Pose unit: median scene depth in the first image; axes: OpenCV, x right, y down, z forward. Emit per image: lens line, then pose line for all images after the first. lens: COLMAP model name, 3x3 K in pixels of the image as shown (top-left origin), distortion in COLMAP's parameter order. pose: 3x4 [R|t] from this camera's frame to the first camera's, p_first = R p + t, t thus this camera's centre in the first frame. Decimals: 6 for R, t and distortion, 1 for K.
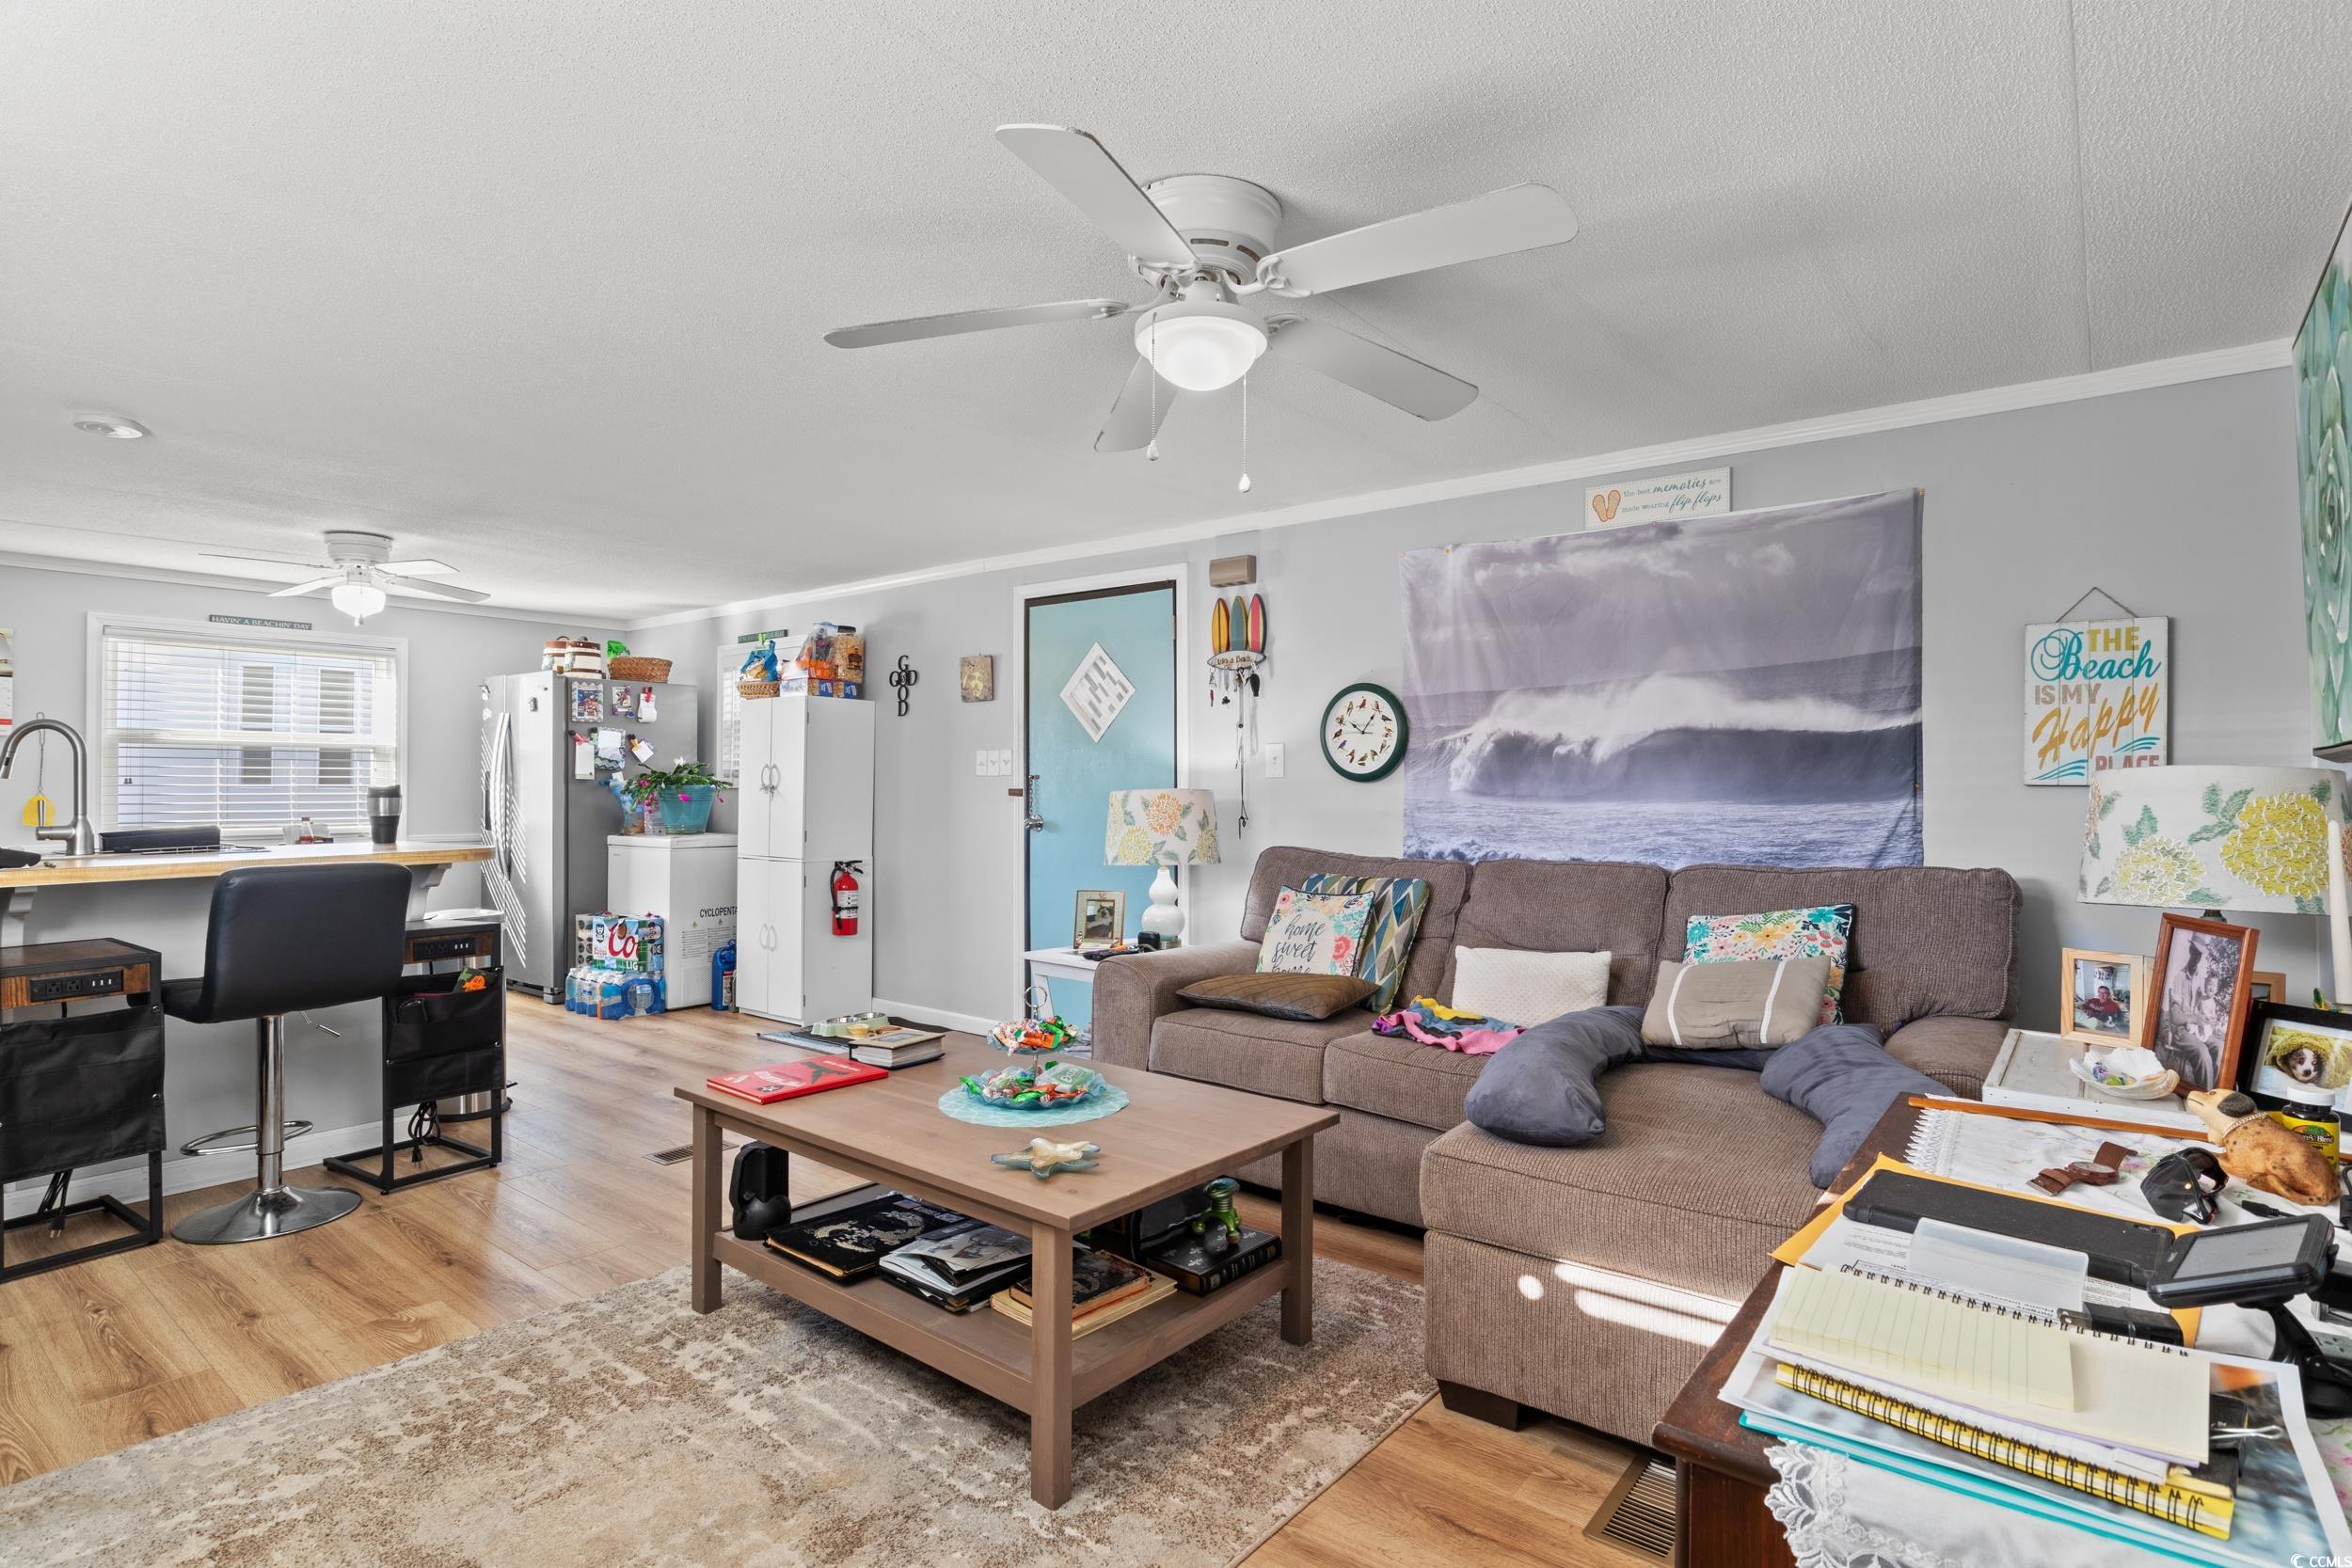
lens RADIAL K [[1195.8, 0, 1230.2], [0, 1195.8, 787.8], [0, 0, 1]] dist [0.002991, -0.010731]
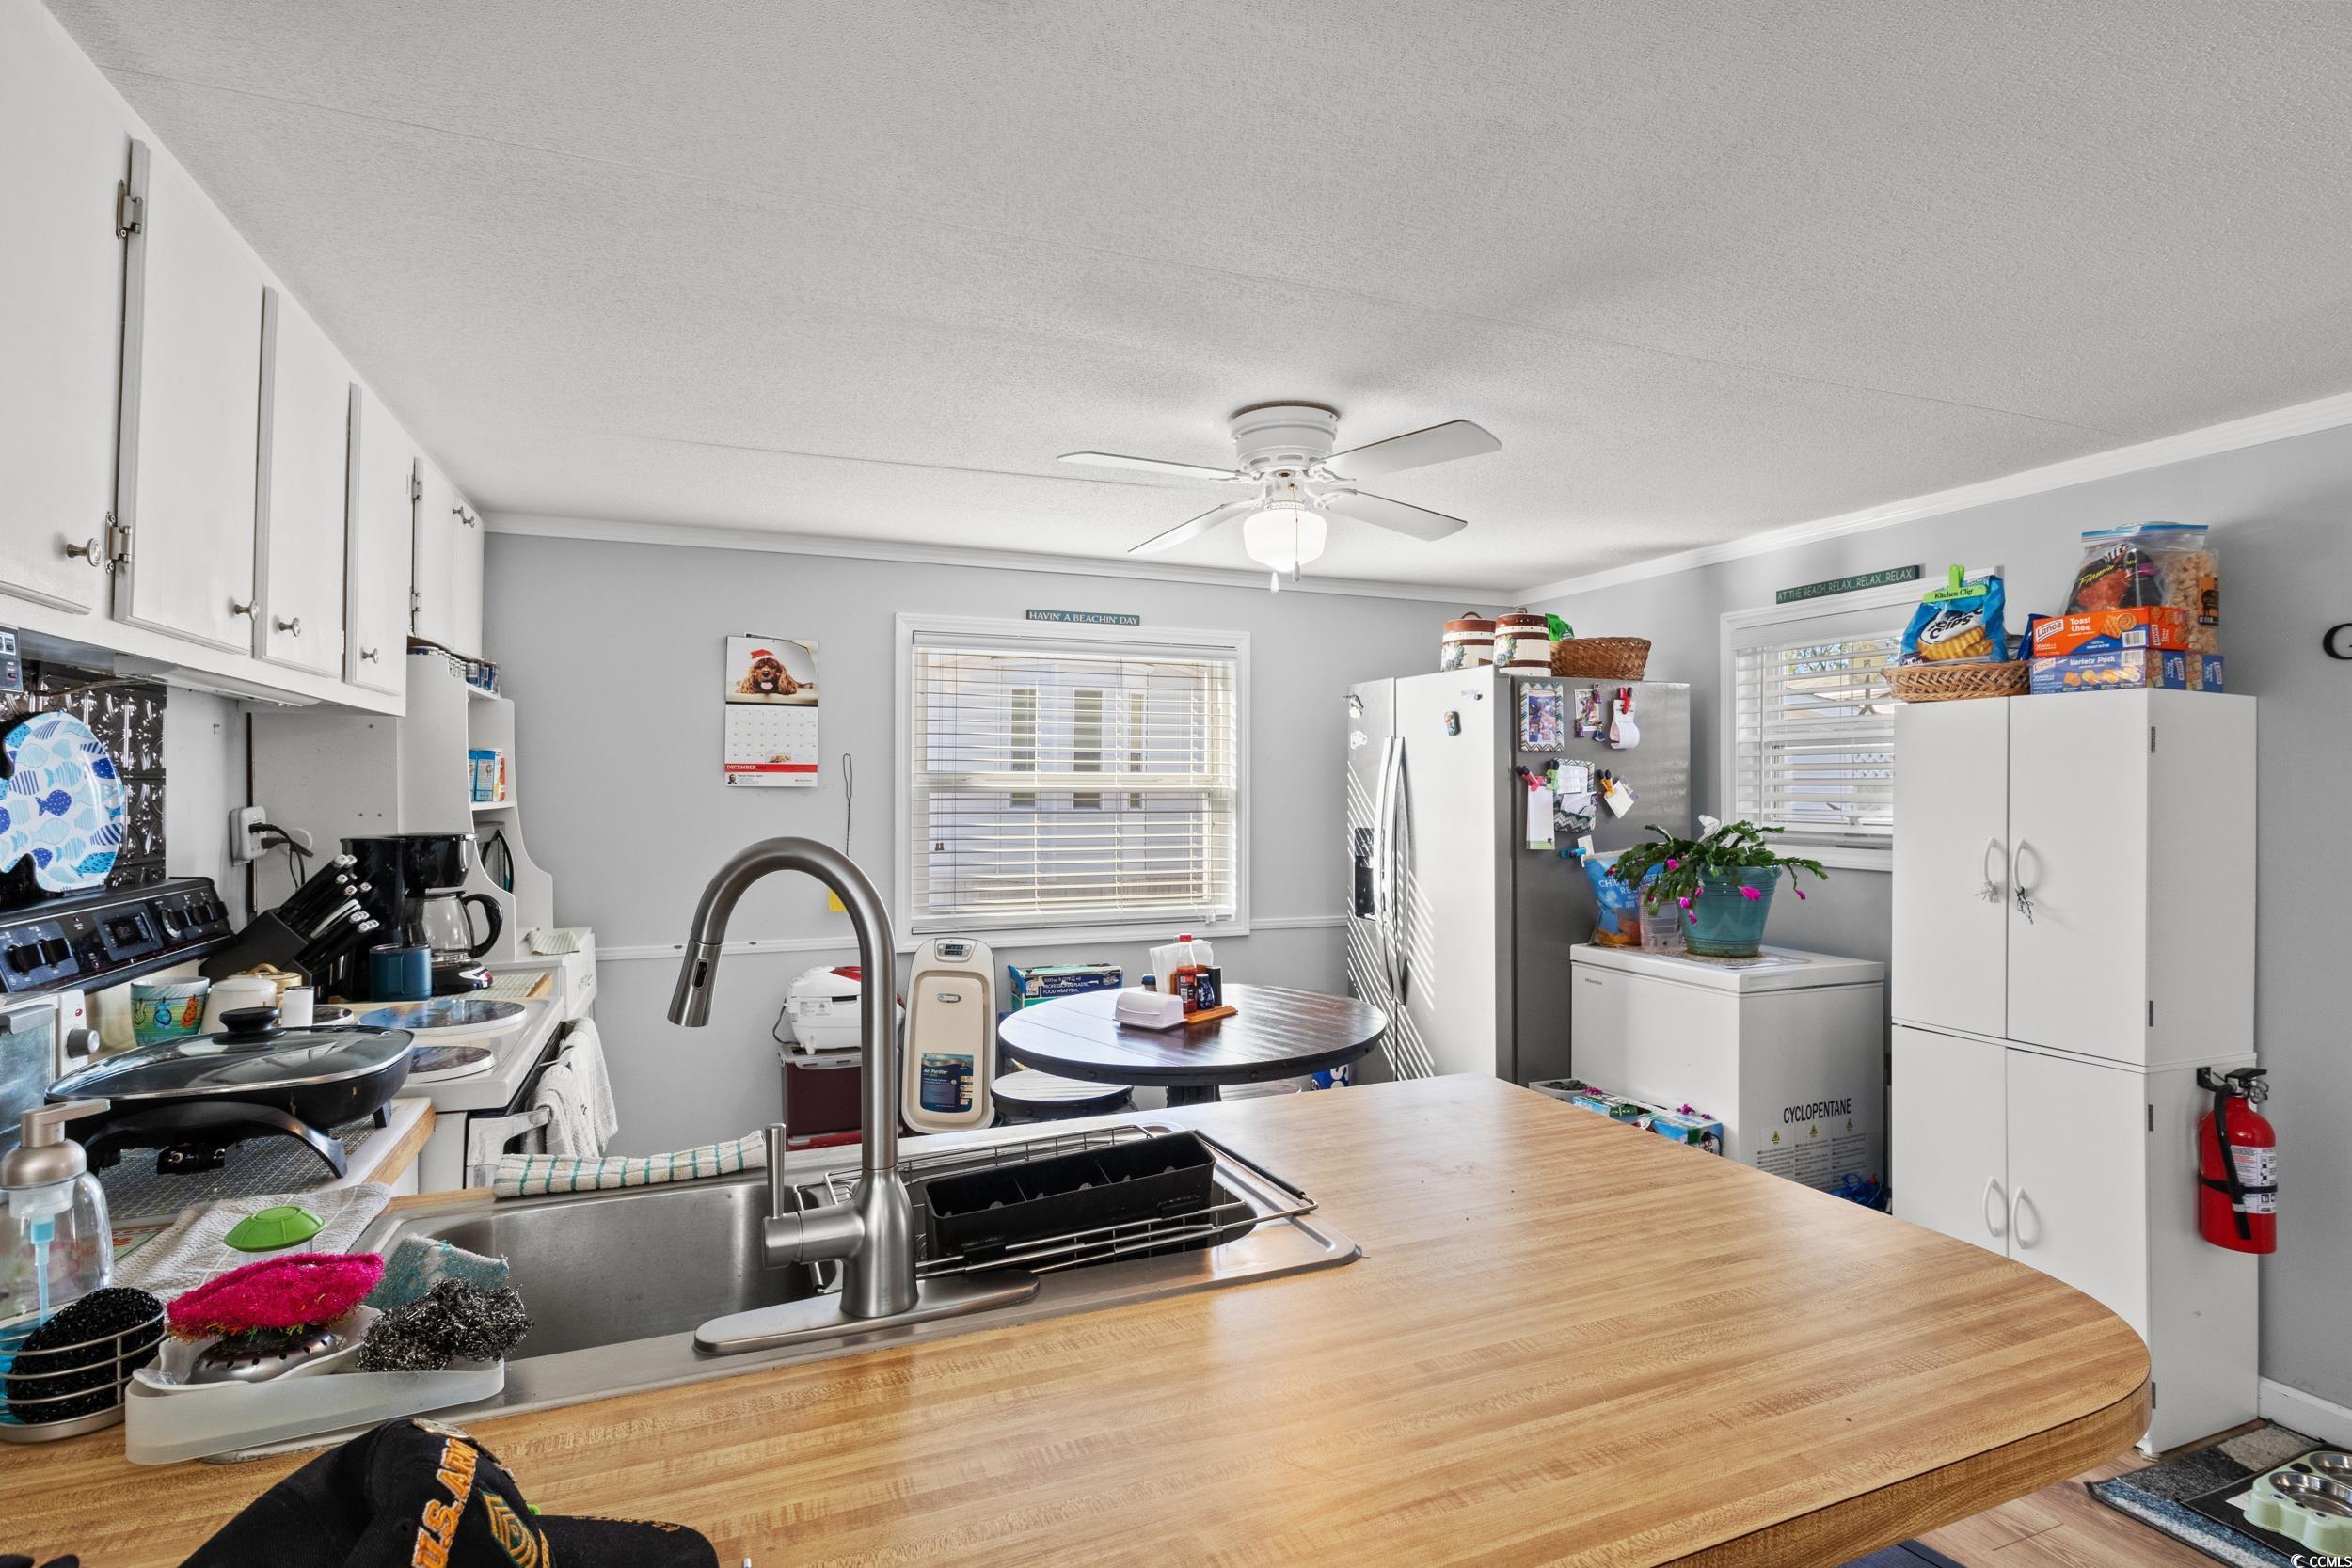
lens RADIAL K [[1196.6, 0, 1176.0], [0, 1196.6, 784.0], [0, 0, 1]] dist [-0.001484, -0.000252]
pose [[0.867620, -0.001796, -0.497224, -0.404752], [0.000125, 0.999994, -0.003393, -0.037288], [0.497227, 0.002881, 0.867616, 0.405692]]
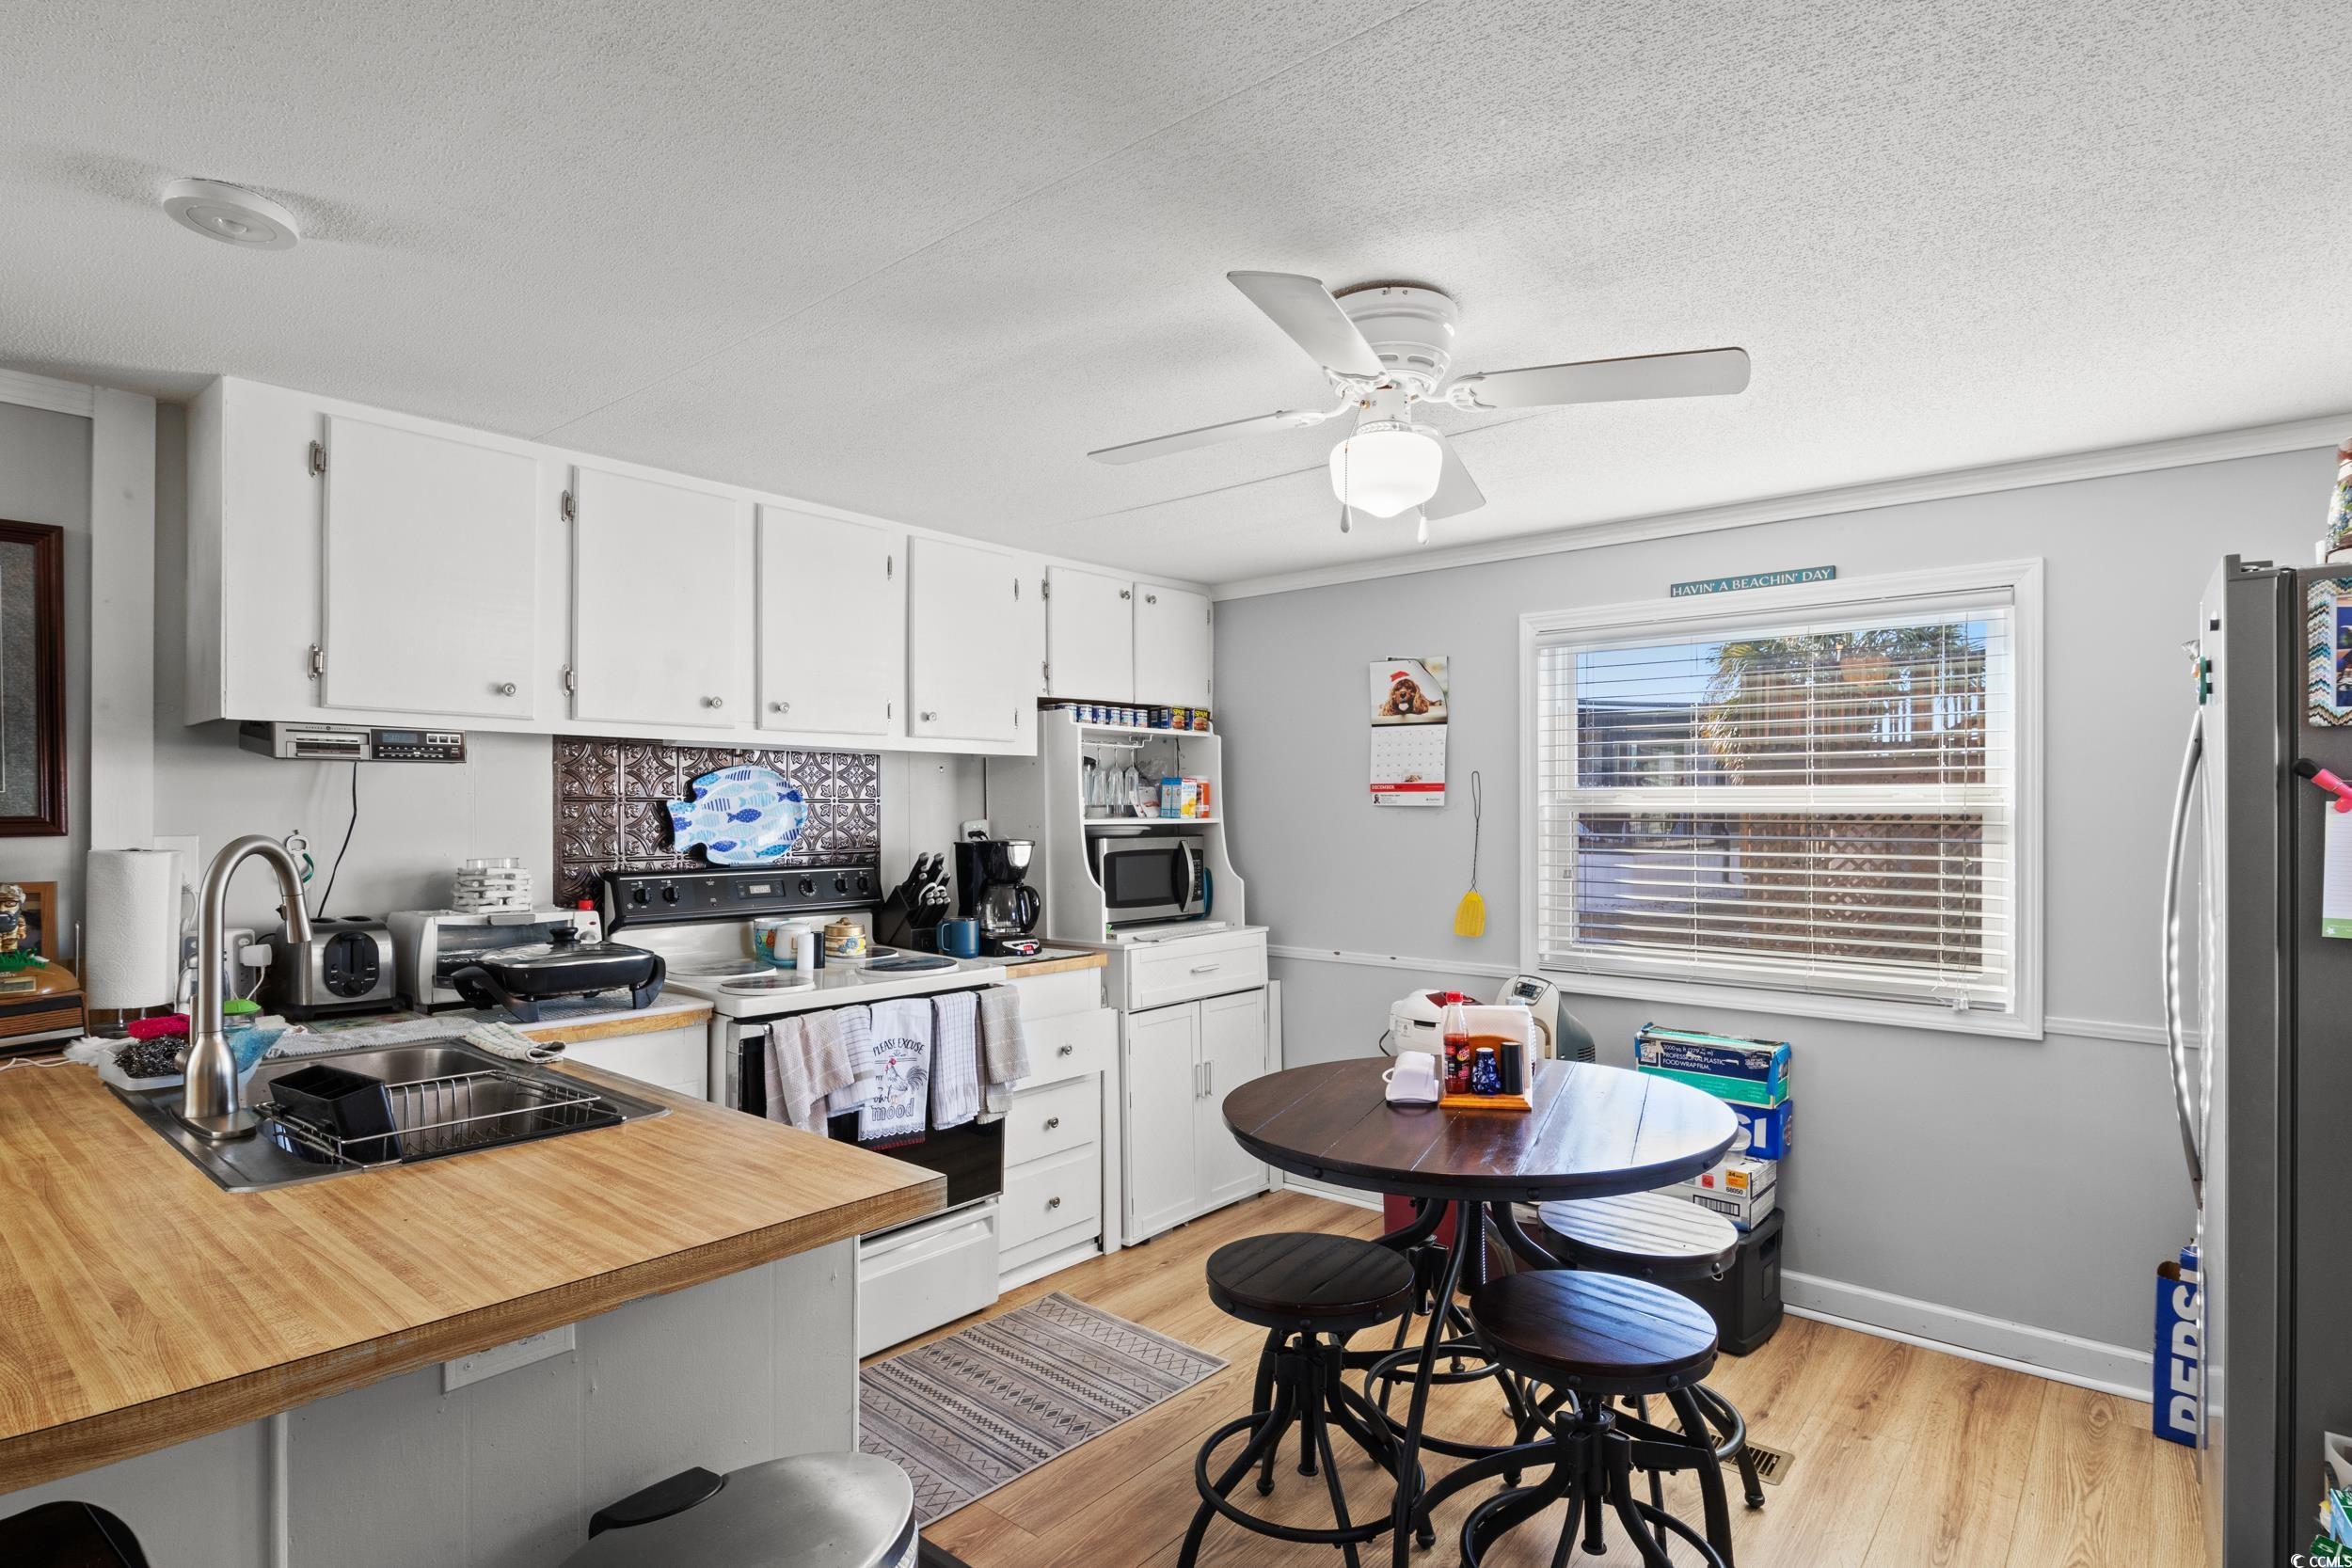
lens RADIAL K [[1184.0, 0, 1177.8], [0, 1184.0, 812.9], [0, 0, 1]] dist [-0.012473, -0.000770]
pose [[-0.040085, 0.003587, -0.999190, -0.267527], [0.001003, 0.999993, 0.003550, -0.036645], [0.999196, -0.000860, -0.040088, 0.746669]]
